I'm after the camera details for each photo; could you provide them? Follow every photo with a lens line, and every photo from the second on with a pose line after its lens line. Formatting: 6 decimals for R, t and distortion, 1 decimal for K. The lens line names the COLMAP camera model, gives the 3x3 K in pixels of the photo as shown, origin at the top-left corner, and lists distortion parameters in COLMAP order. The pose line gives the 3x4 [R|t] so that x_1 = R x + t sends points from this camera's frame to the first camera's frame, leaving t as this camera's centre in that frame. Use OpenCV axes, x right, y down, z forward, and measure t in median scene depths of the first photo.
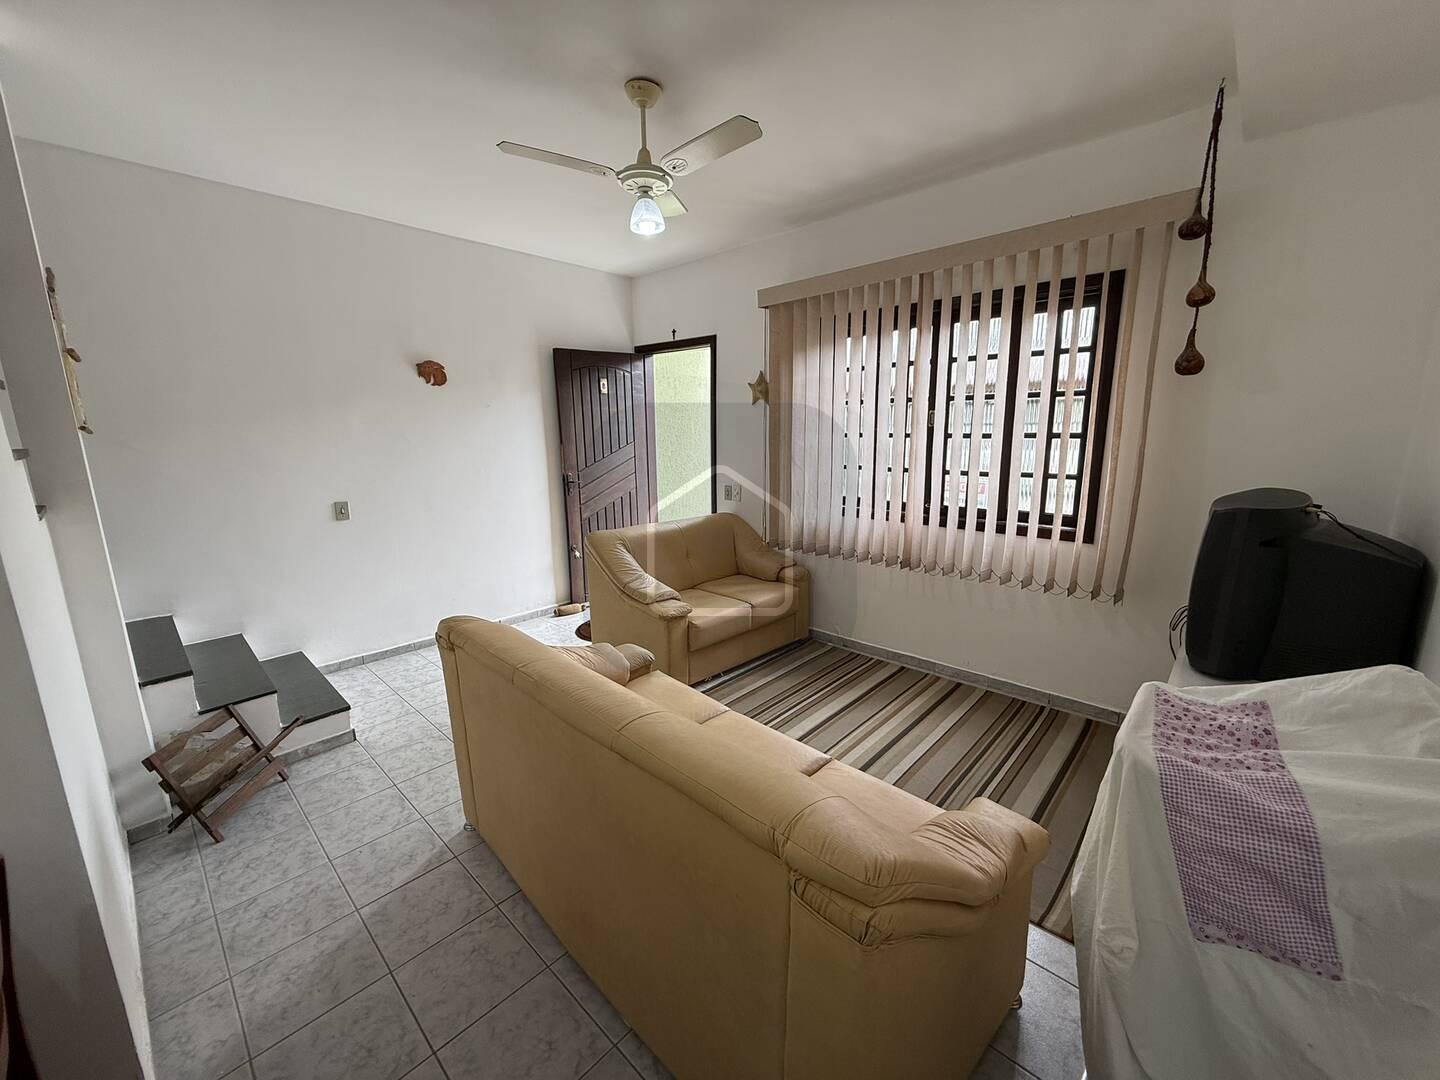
lens RADIAL K [[575.8, 0, 720.1], [0, 575.8, 544.3], [0, 0, 1]] dist [0.002575, -0.000229]
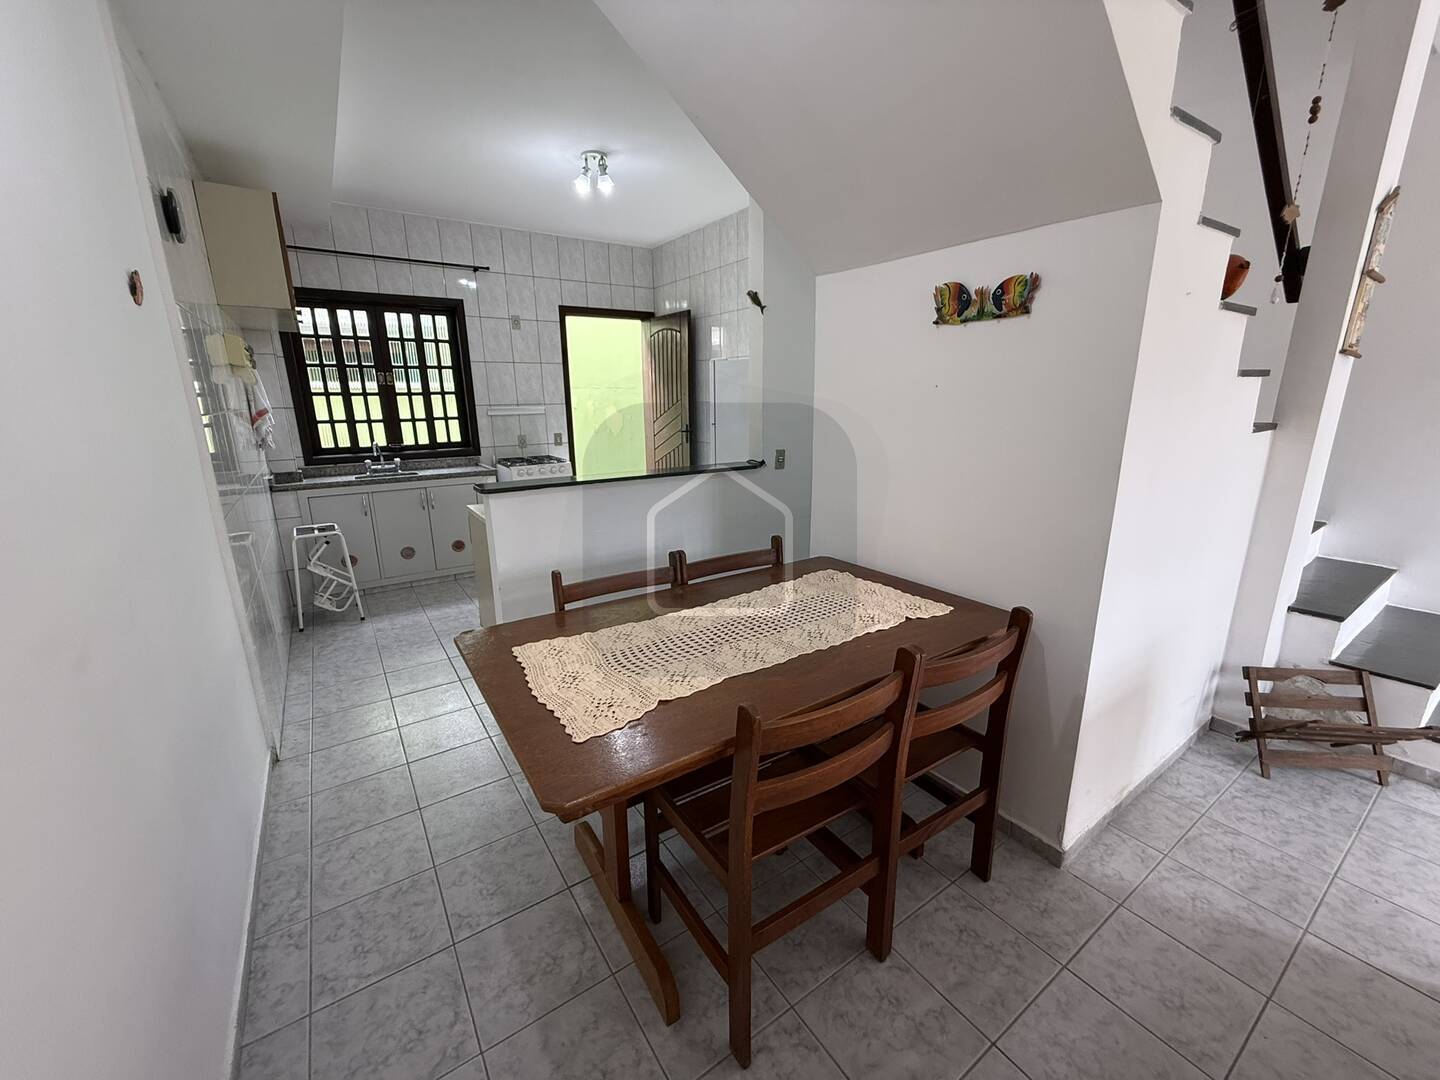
lens RADIAL K [[575.8, 0, 724.3], [0, 575.8, 543.1], [0, 0, 1]] dist [0.002575, -0.000229]
pose [[-0.205820, 0.255393, -0.944676, 0.123127], [-0.186807, 0.937338, 0.294110, 0.015844], [0.960594, 0.237006, -0.145214, 0.122551]]
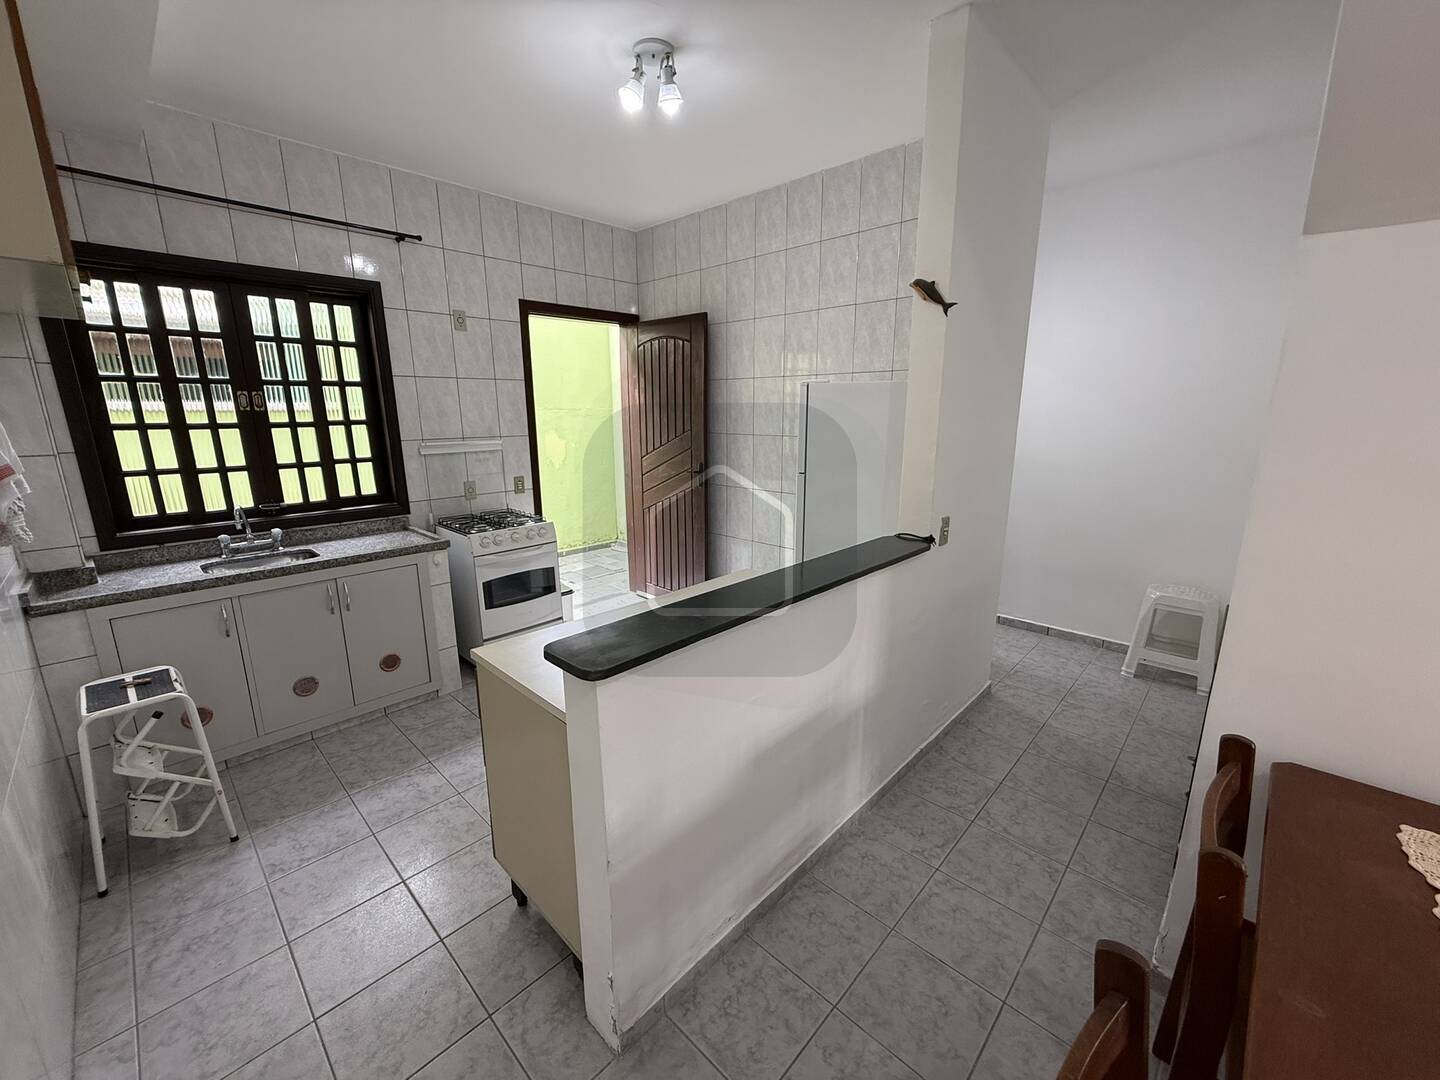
lens RADIAL K [[575.8, 0, 722.7], [0, 575.8, 542.4], [0, 0, 1]] dist [0.002575, -0.000229]
pose [[-0.002400, 0.236684, -0.971584, -0.293074], [-0.199774, 0.951888, 0.232379, 0.073234], [0.979839, 0.194654, 0.044999, -0.326706]]
